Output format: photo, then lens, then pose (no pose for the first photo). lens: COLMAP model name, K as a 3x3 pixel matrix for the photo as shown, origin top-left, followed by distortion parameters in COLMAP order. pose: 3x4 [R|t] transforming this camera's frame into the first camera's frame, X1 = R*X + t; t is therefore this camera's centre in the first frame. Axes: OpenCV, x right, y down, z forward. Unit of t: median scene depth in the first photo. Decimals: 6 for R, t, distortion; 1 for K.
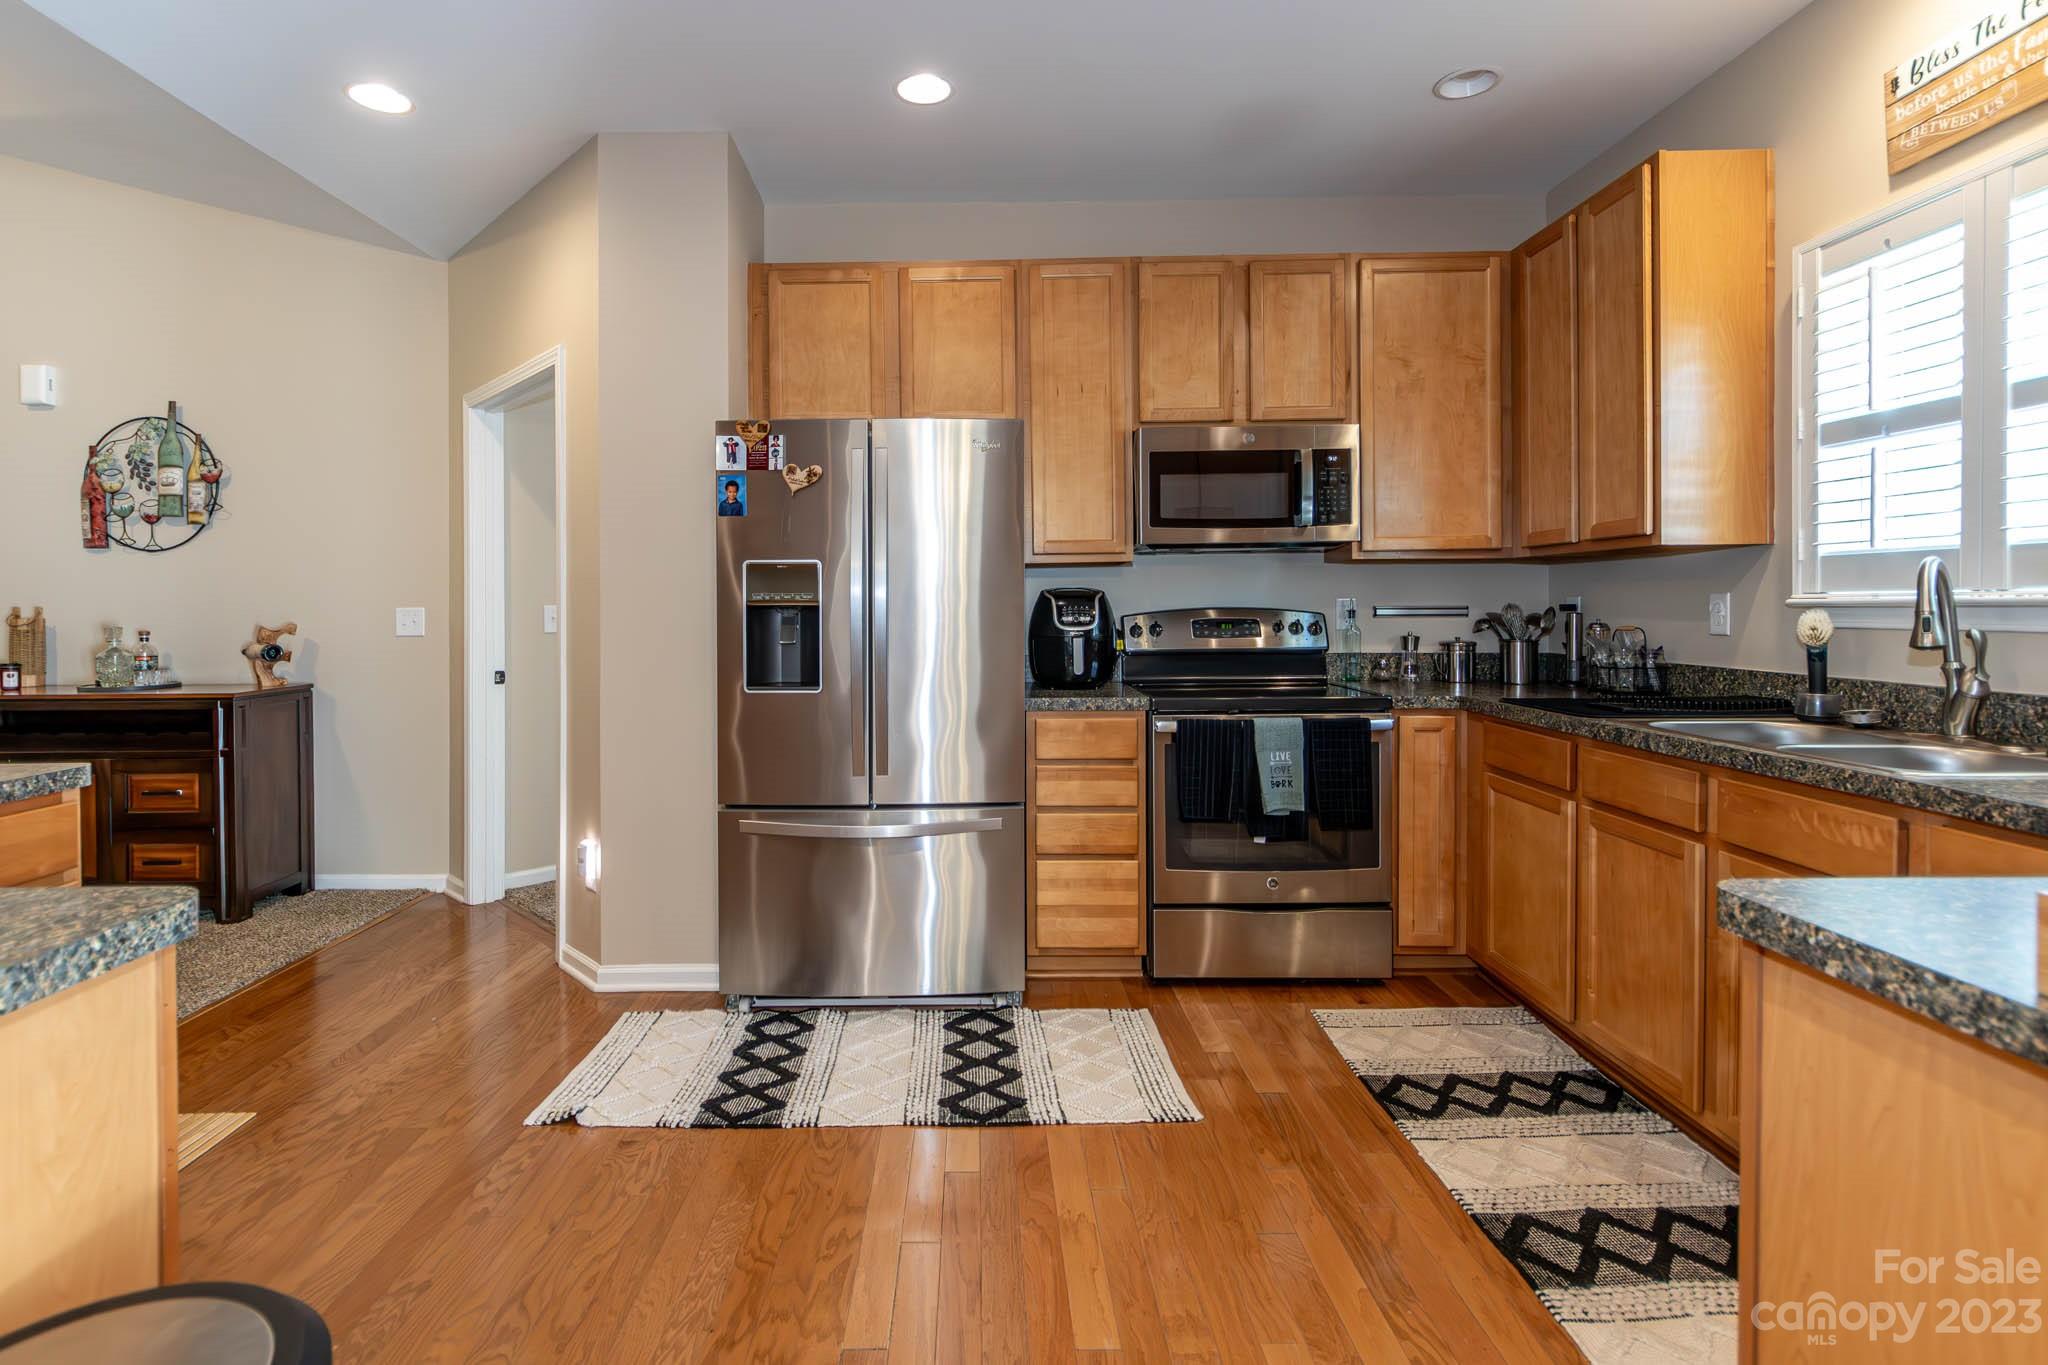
lens RADIAL K [[986.0, 0, 965.8], [0, 986.0, 617.8], [0, 0, 1]] dist [0.000806, -0.001221]
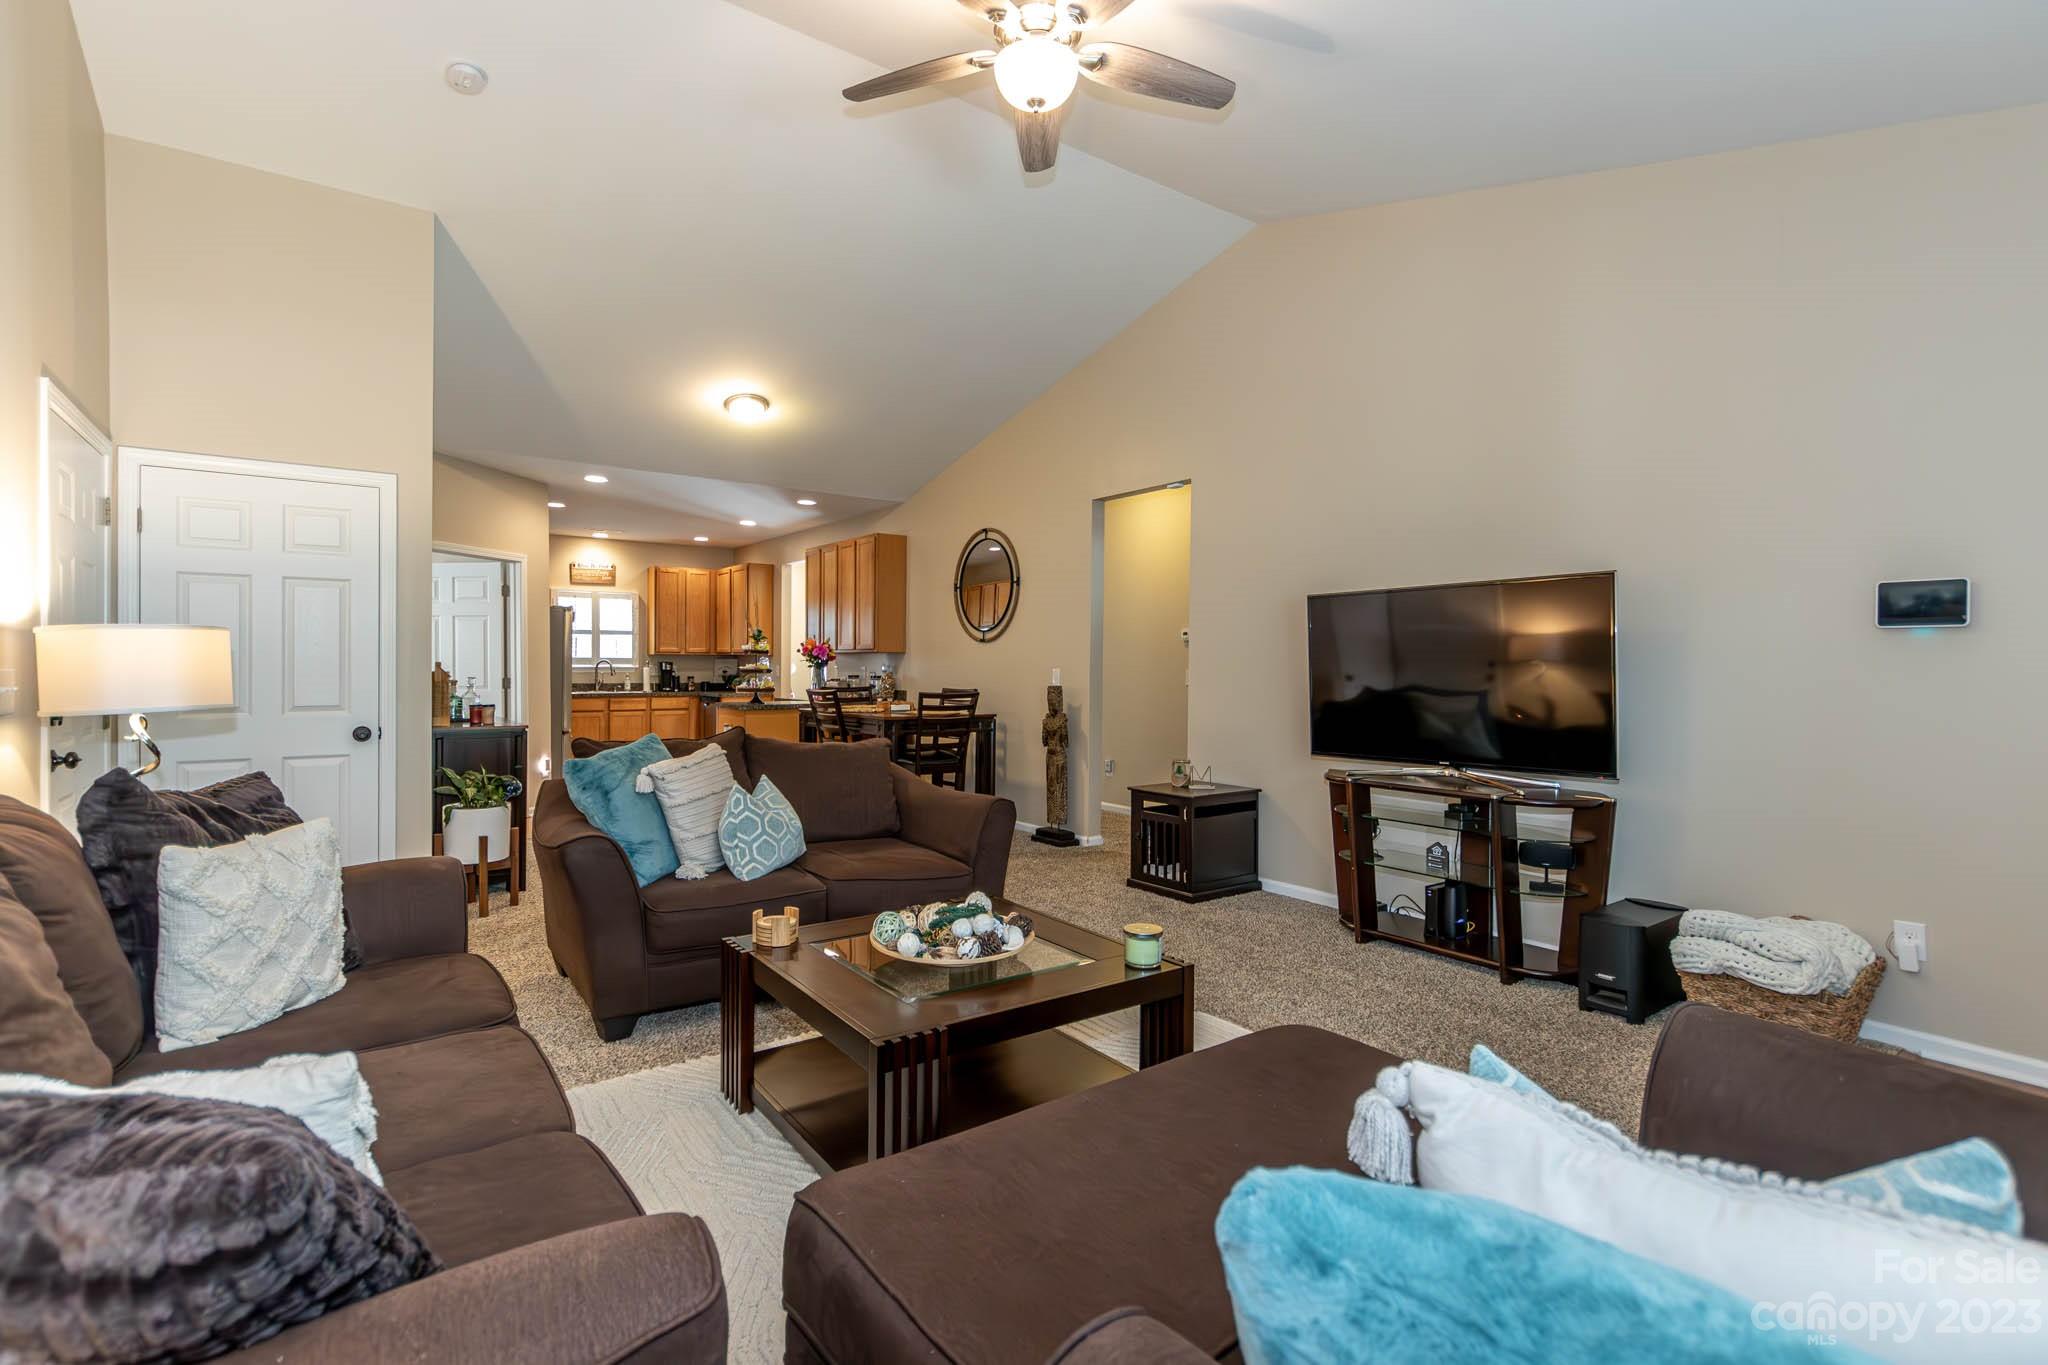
lens RADIAL K [[952.7, 0, 1020.6], [0, 952.7, 664.9], [0, 0, 1]] dist [-0.001940, -0.001308]
pose [[-0.598584, 0.007802, 0.801022, -3.429029], [0.010960, 0.999939, -0.001549, 0.003777], [-0.800985, 0.007852, -0.598633, 1.649585]]
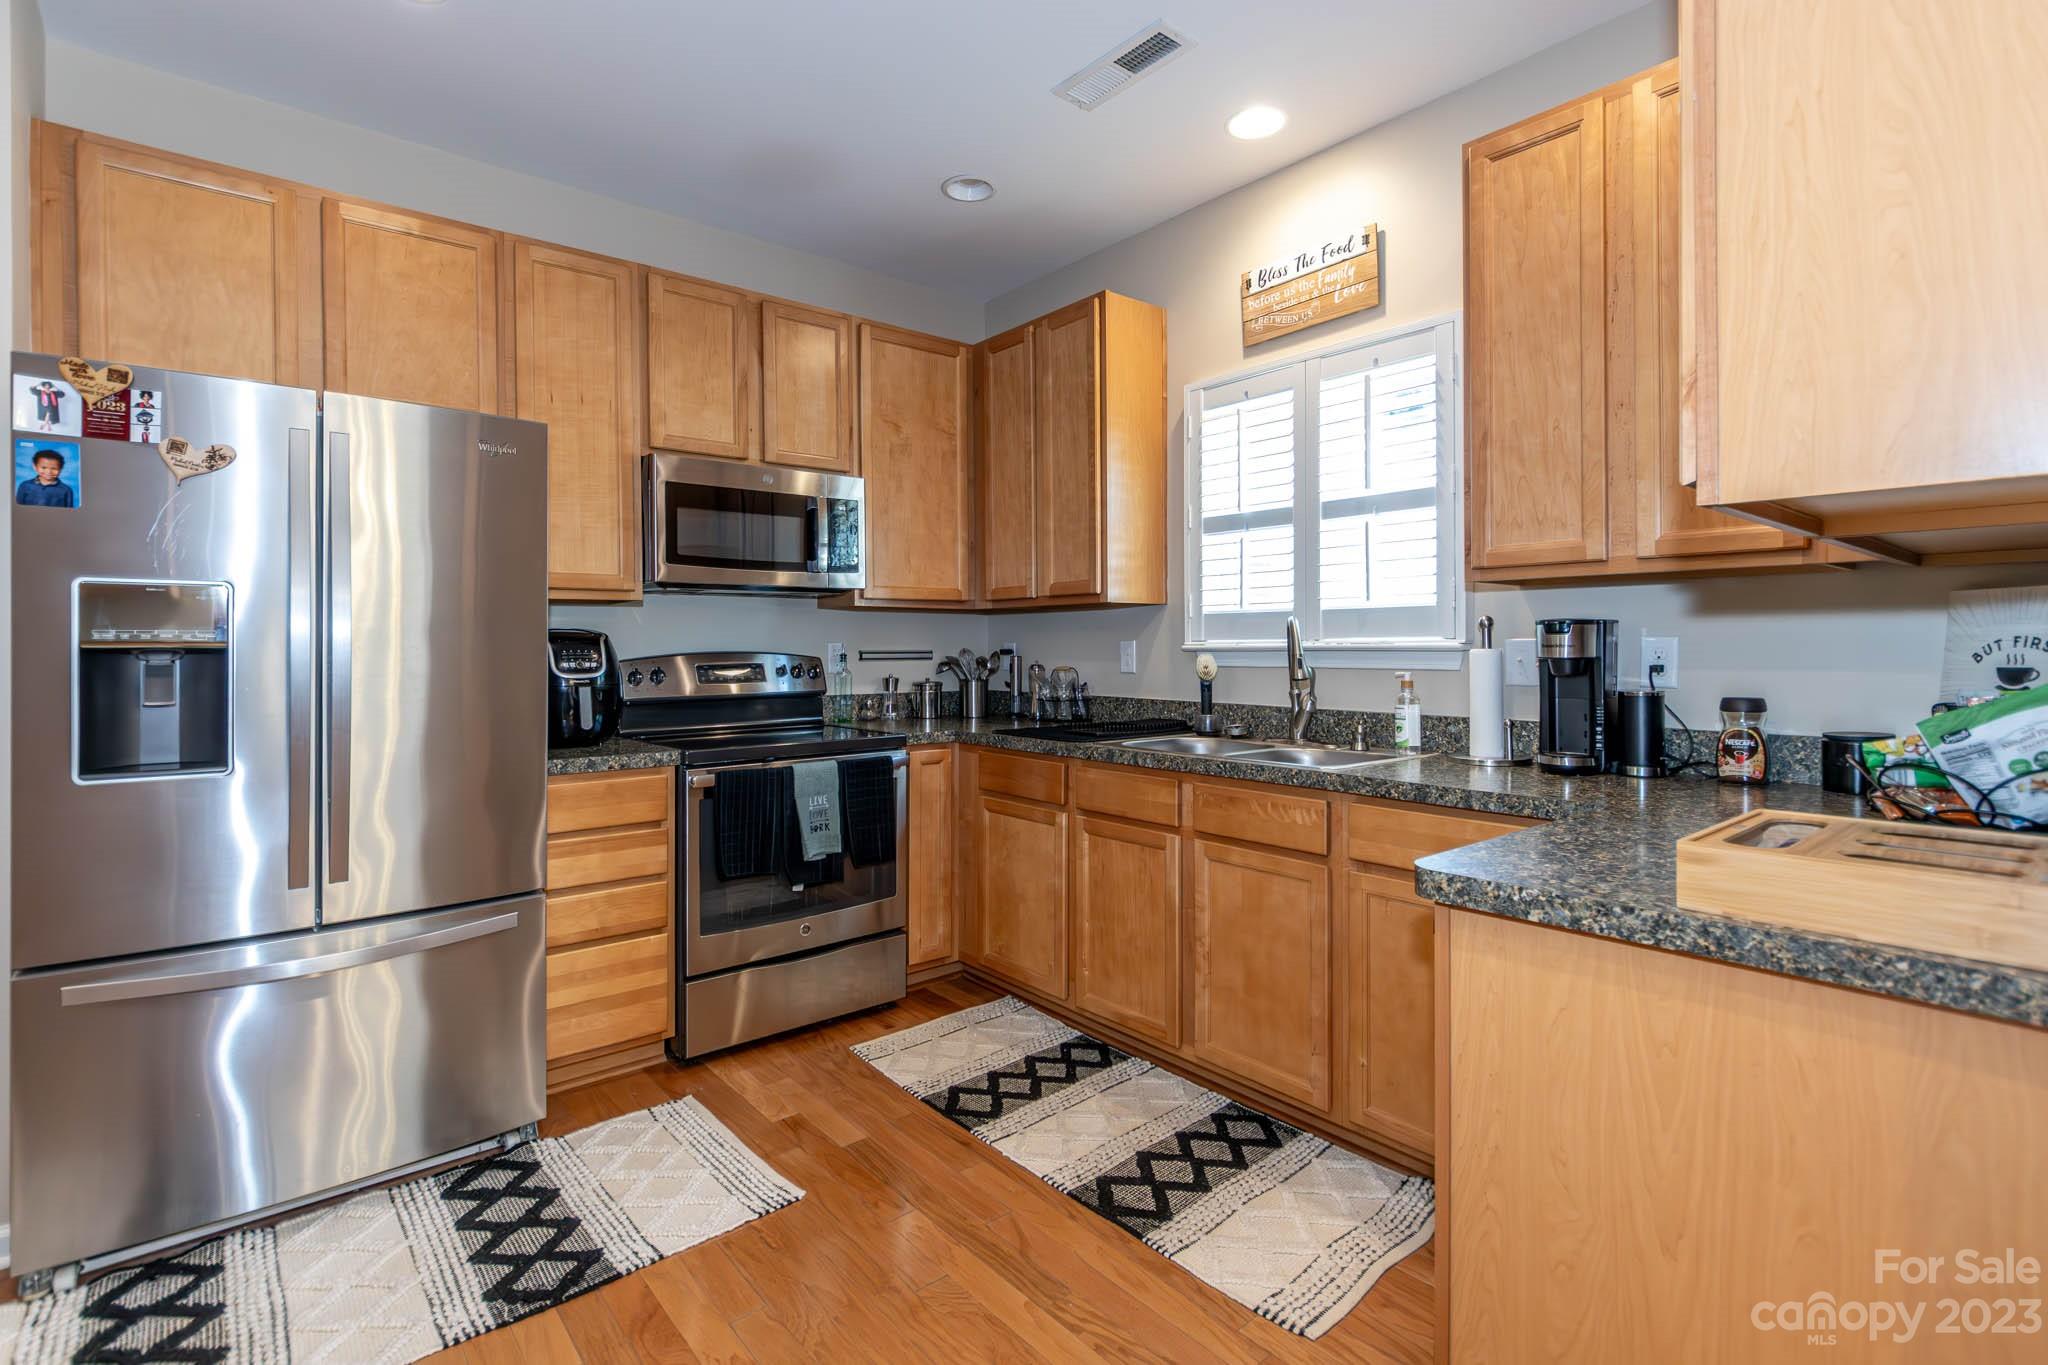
lens RADIAL K [[954.0, 0, 1013.1], [0, 954.0, 648.2], [0, 0, 1]] dist [0.000875, -0.001082]
pose [[0.764223, 0.003168, 0.644944, -0.159357], [0.006060, 0.999909, -0.012092, -0.000999], [-0.644924, 0.013149, 0.764134, 0.136513]]
